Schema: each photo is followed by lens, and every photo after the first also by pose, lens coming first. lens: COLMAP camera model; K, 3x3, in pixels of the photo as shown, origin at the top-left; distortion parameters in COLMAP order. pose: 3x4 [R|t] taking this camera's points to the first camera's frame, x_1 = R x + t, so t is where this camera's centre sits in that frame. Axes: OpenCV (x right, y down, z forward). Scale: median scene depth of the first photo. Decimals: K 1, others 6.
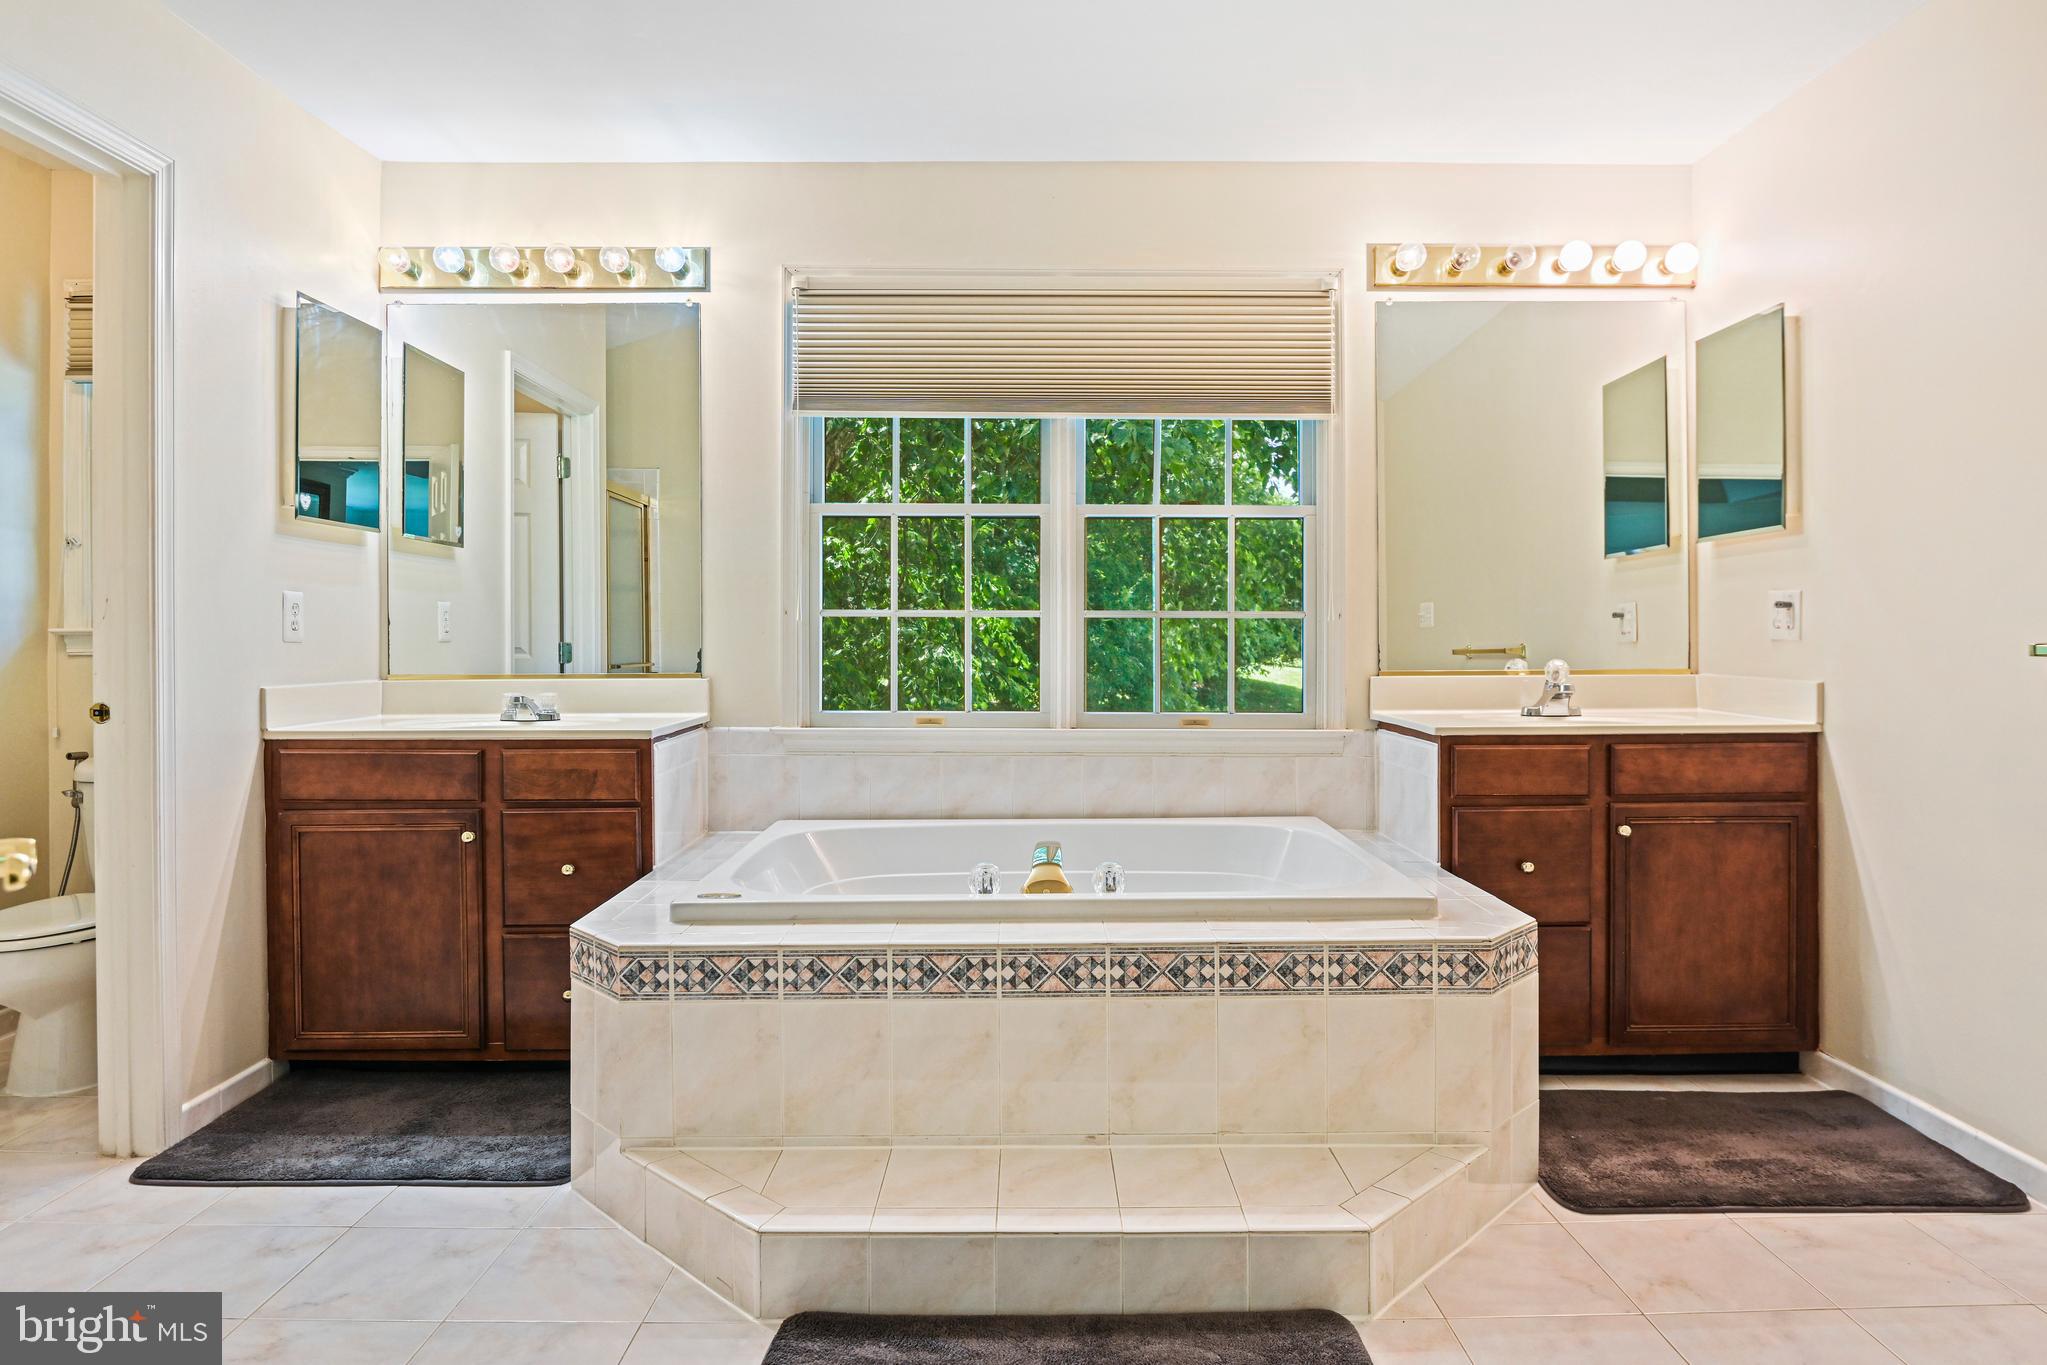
lens RADIAL K [[1216.1, 0, 1025.0], [0, 1216.1, 650.5], [0, 0, 1]] dist [-0.001220, -0.000358]
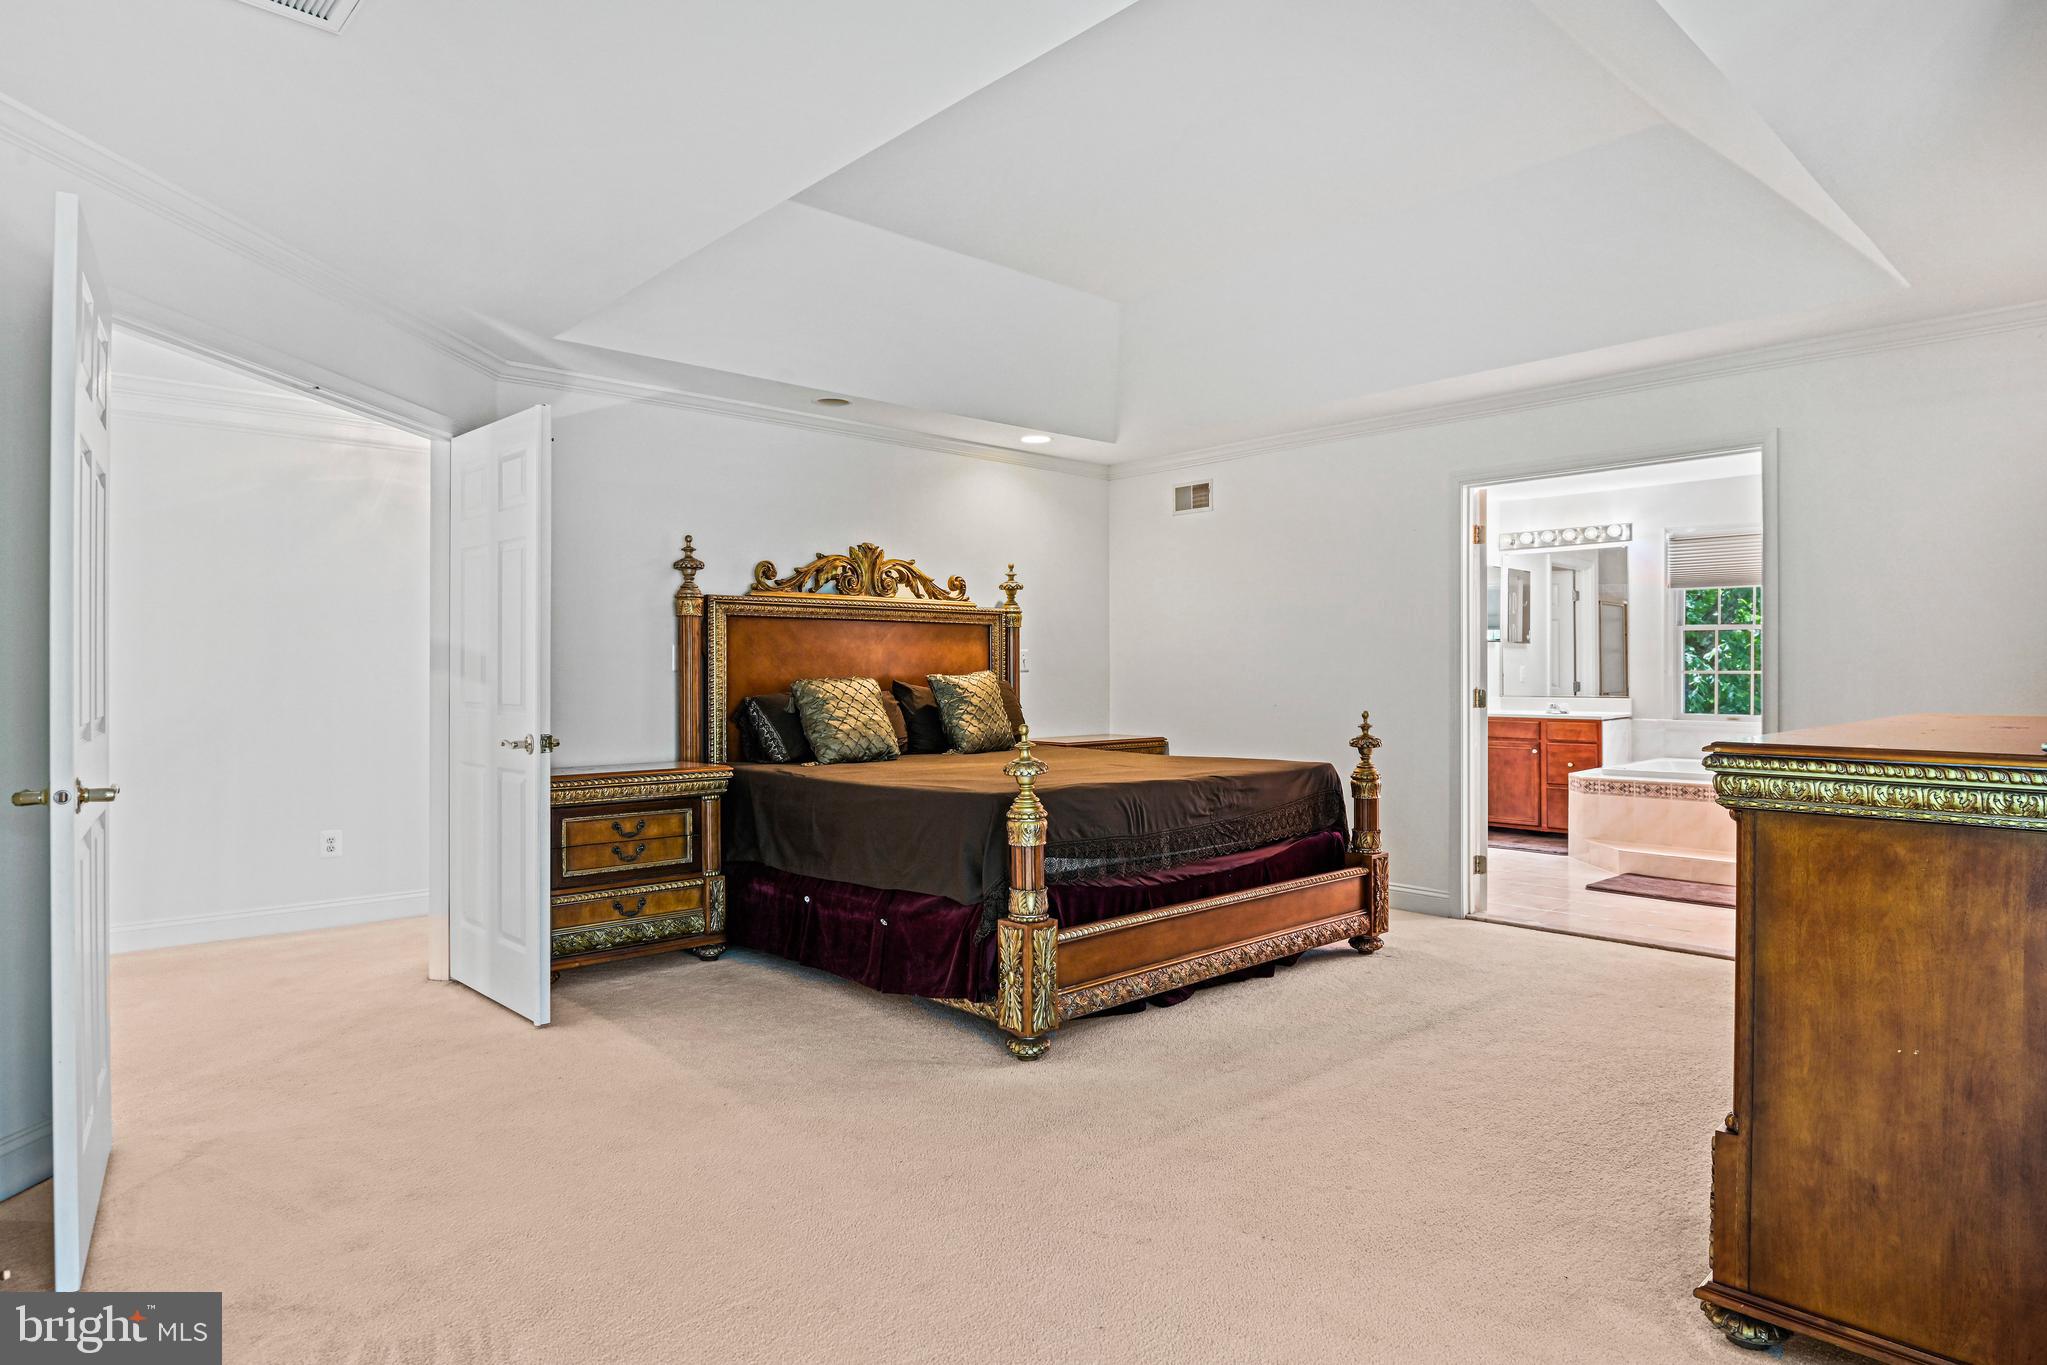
lens RADIAL K [[1142.4, 0, 1018.9], [0, 1142.4, 655.8], [0, 0, 1]] dist [-0.007182, -0.001751]
pose [[0.671153, -0.004478, -0.741305, 0.623419], [-0.007759, 0.999885, -0.013066, -0.024059], [0.741278, 0.014521, 0.671041, -1.479889]]
